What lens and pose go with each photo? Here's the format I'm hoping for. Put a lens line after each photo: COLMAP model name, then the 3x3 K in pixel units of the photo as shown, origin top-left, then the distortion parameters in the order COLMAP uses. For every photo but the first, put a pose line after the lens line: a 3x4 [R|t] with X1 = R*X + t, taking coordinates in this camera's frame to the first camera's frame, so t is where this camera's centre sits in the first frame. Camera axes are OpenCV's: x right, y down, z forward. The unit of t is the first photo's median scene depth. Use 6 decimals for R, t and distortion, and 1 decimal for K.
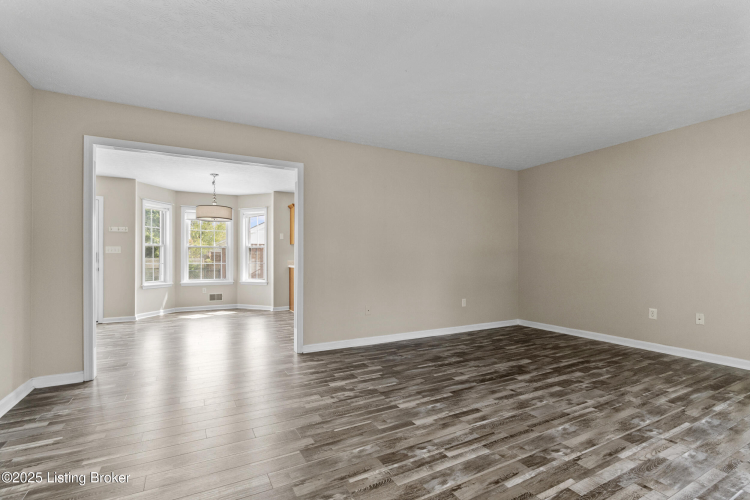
lens RADIAL K [[350.7, 0, 374.9], [0, 350.7, 255.1], [0, 0, 1]] dist [-0.005541, 0.000674]
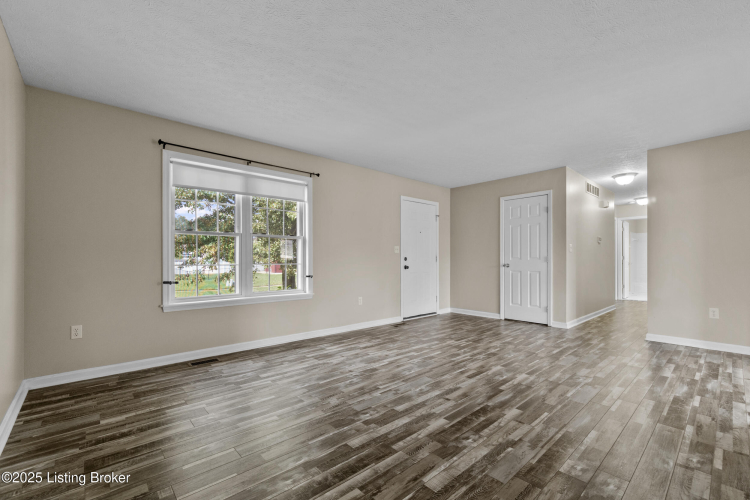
lens RADIAL K [[321.8, 0, 374.2], [0, 321.8, 255.4], [0, 0, 1]] dist [-0.004012, 0.000817]
pose [[-0.974024, 0.000338, -0.226443, 0.780592], [0.006360, 0.999645, -0.025862, 0.021182], [0.226354, -0.026631, -0.973681, 1.808099]]
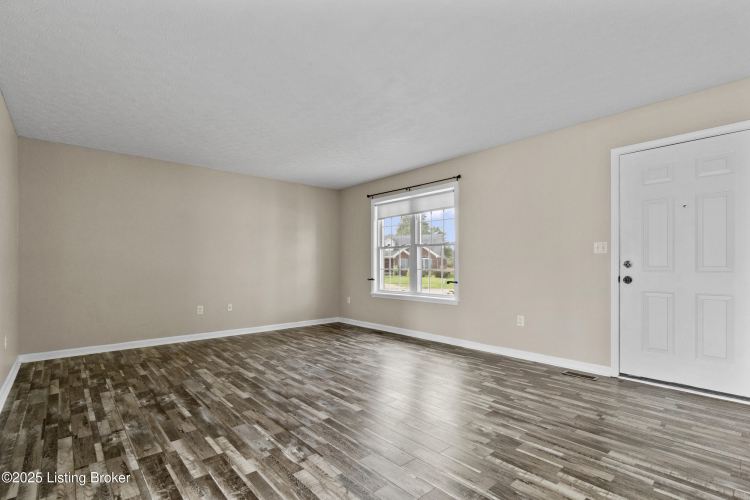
lens RADIAL K [[350.7, 0, 372.9], [0, 350.7, 266.0], [0, 0, 1]] dist [-0.005541, 0.000674]
pose [[-0.226269, 0.000609, 0.974065, -0.806206], [-0.010754, 0.999937, -0.003123, 0.011231], [-0.974006, -0.011181, -0.226248, 0.978948]]
